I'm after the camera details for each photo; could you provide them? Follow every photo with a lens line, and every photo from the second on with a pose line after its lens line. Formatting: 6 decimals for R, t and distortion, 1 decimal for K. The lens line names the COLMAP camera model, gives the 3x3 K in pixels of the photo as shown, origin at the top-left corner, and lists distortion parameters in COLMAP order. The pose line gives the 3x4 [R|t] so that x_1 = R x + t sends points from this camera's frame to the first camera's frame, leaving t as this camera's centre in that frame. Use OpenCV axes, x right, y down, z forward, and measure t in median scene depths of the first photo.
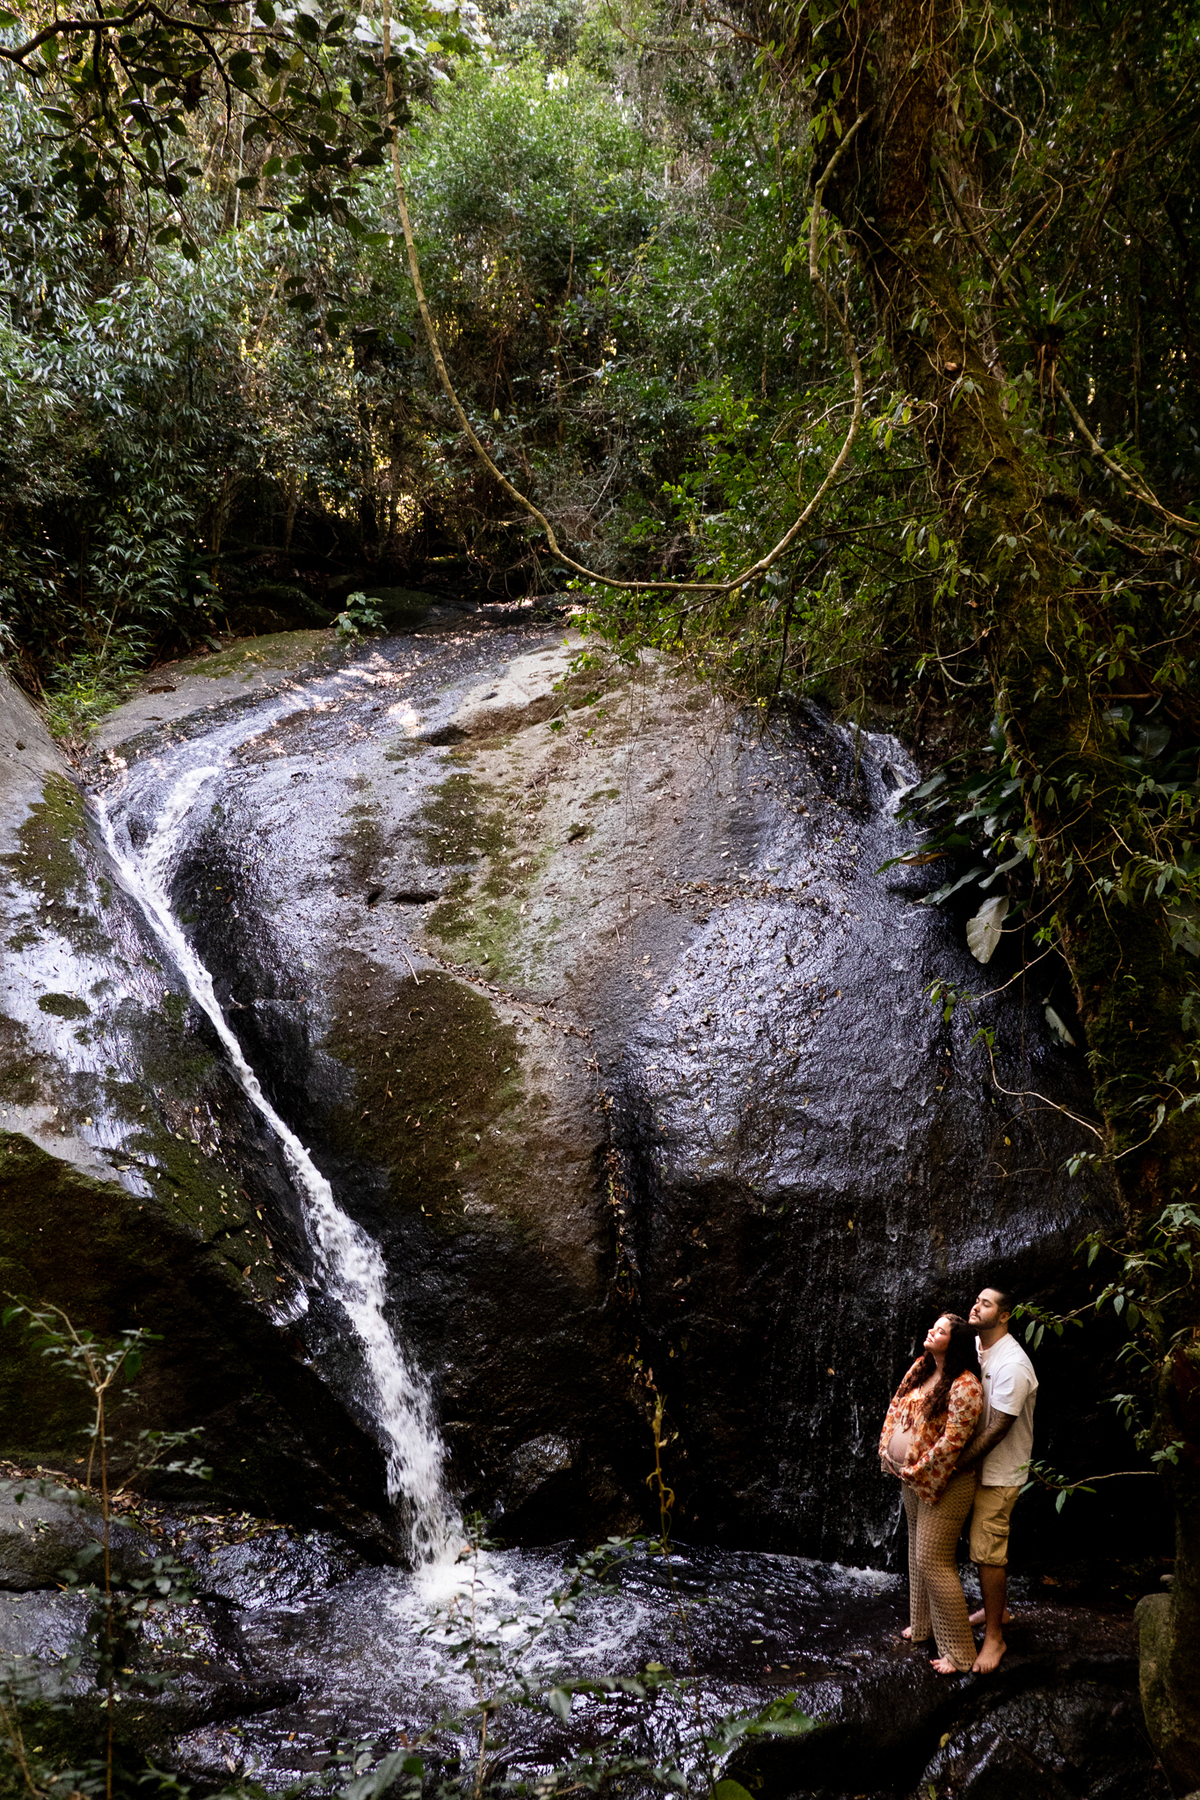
lens RADIAL K [[1508.1, 0, 593.9], [0, 1508.1, 921.7], [0, 0, 1]] dist [-0.018956, 0.003300]
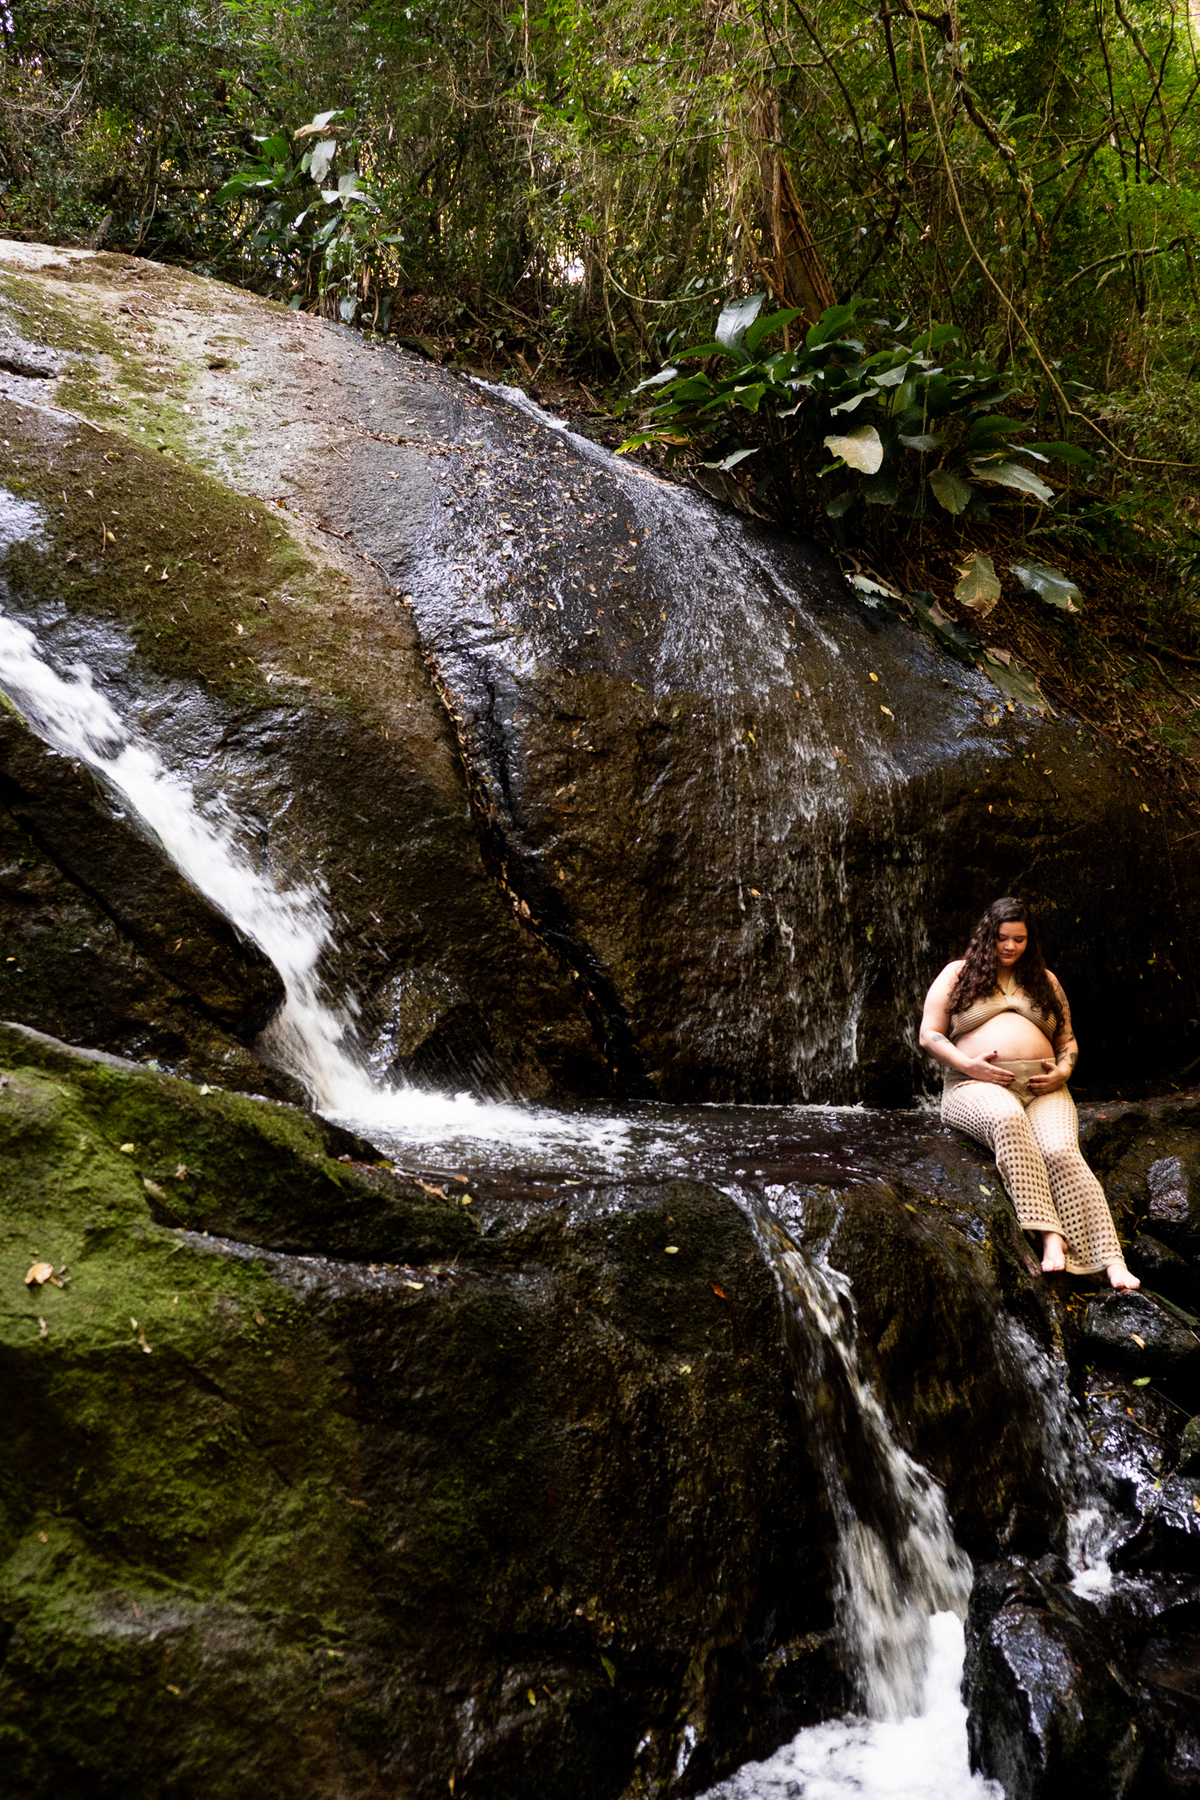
lens RADIAL K [[1538.0, 0, 600.0], [0, 1538.0, 900.0], [0, 0, 1]] dist [-0.021709, 0.001780]
pose [[0.810453, 0.081202, 0.580148, -0.346034], [-0.043426, 0.995949, -0.078736, 0.324680], [-0.584191, 0.038619, 0.810697, 0.323210]]
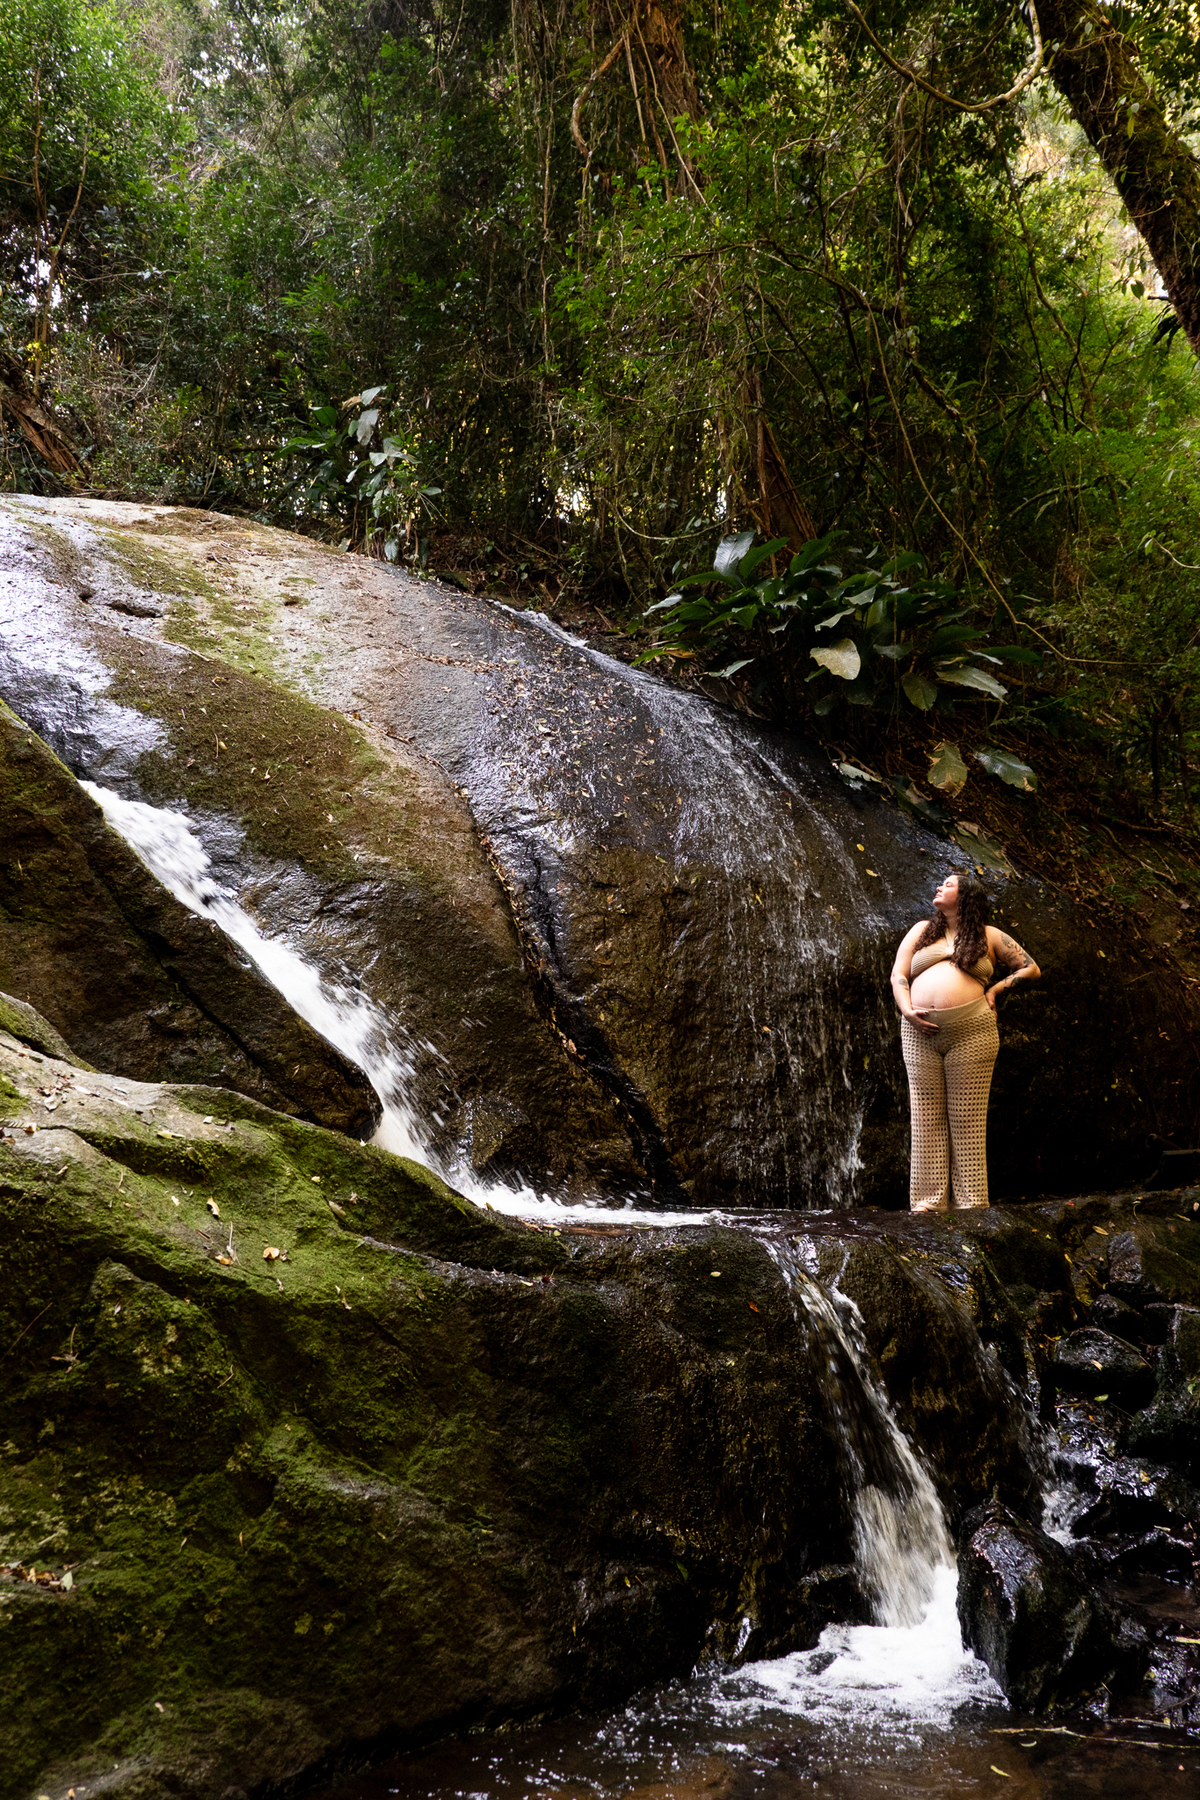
lens RADIAL K [[1509.4, 0, 600.0], [0, 1509.4, 900.0], [0, 0, 1]] dist [-0.020611, 0.004860]
pose [[0.815642, 0.133413, 0.562965, -0.420701], [-0.018742, 0.978632, -0.204765, 0.363630], [-0.578254, 0.156464, 0.800713, 0.242339]]
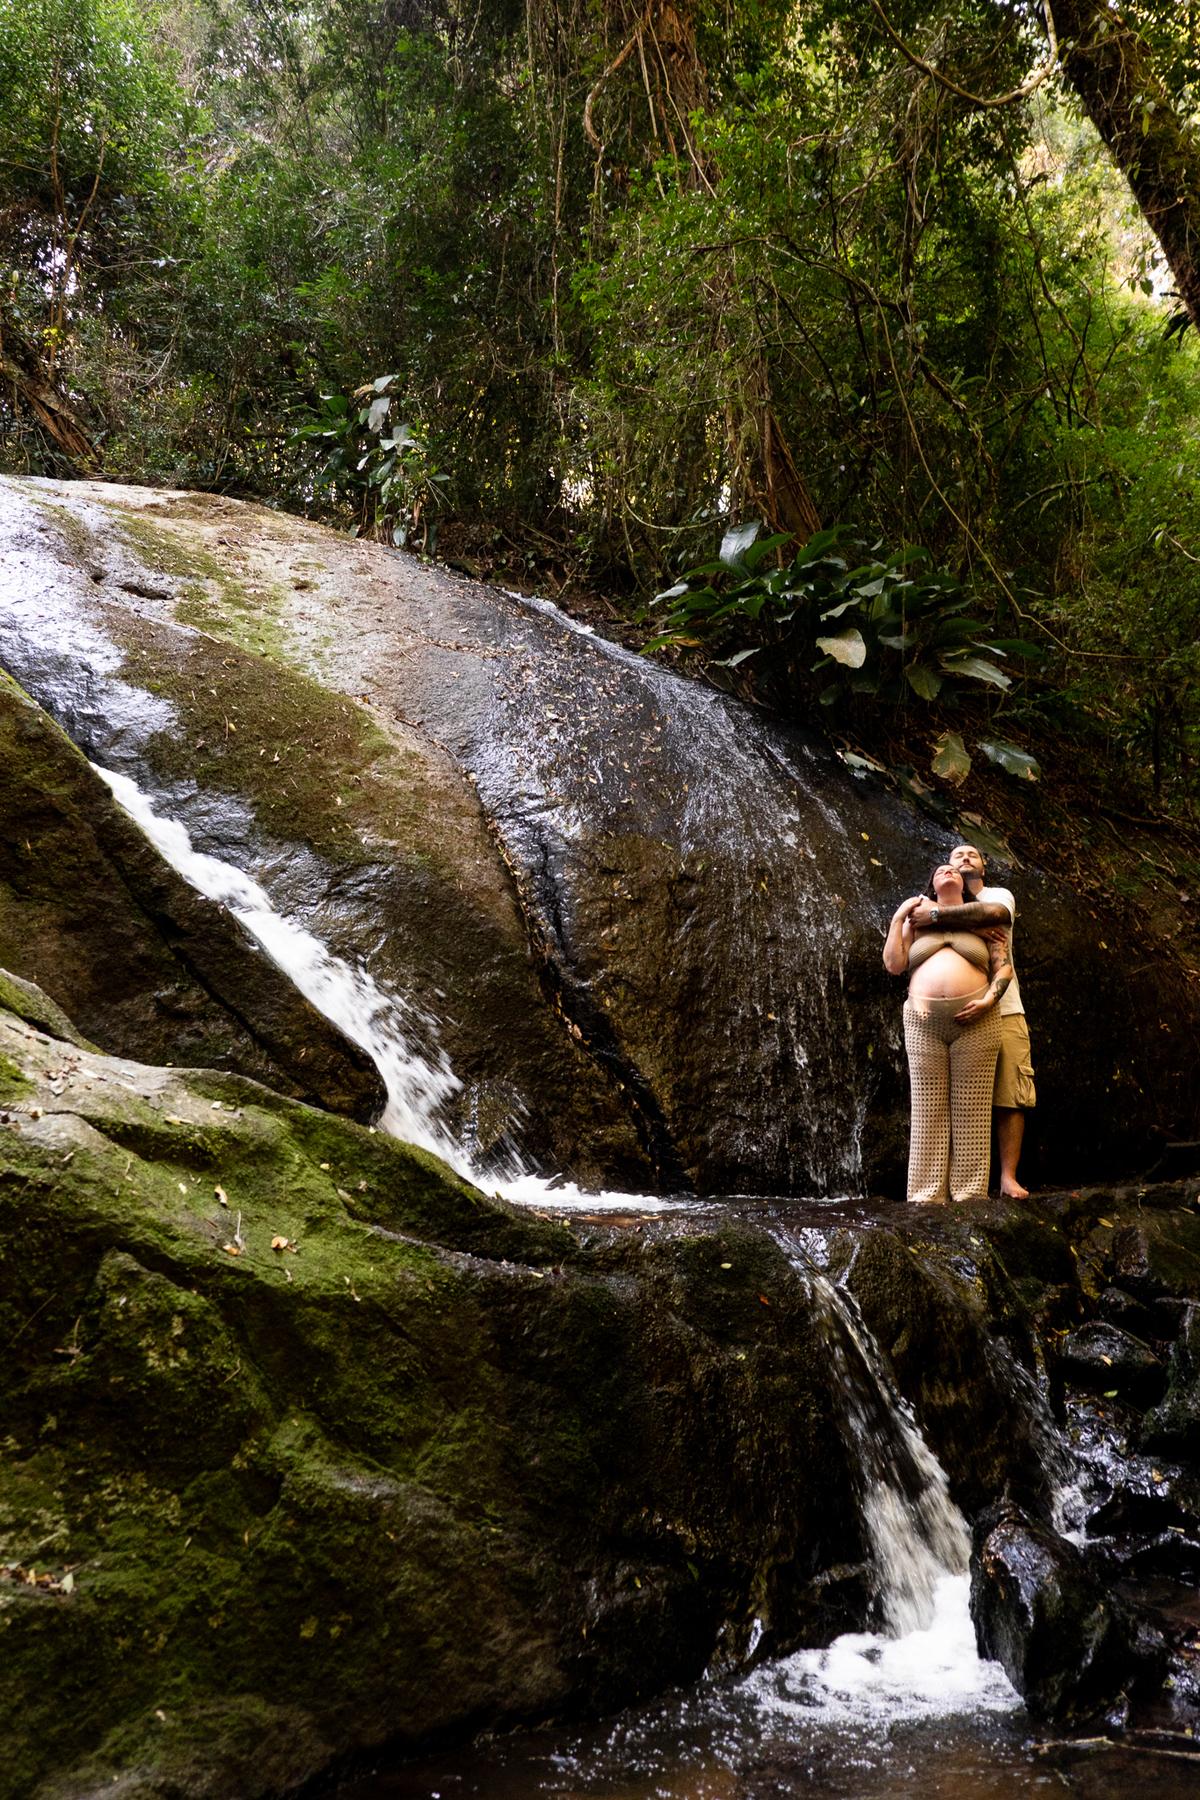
lens RADIAL K [[1483.5, 0, 601.6], [0, 1483.5, 868.2], [0, 0, 1]] dist [-0.020535, 0.003995]
pose [[0.812201, 0.149434, 0.563915, -0.418333], [-0.029673, 0.975967, -0.215887, 0.360795], [-0.582623, 0.158610, 0.797115, 0.255178]]
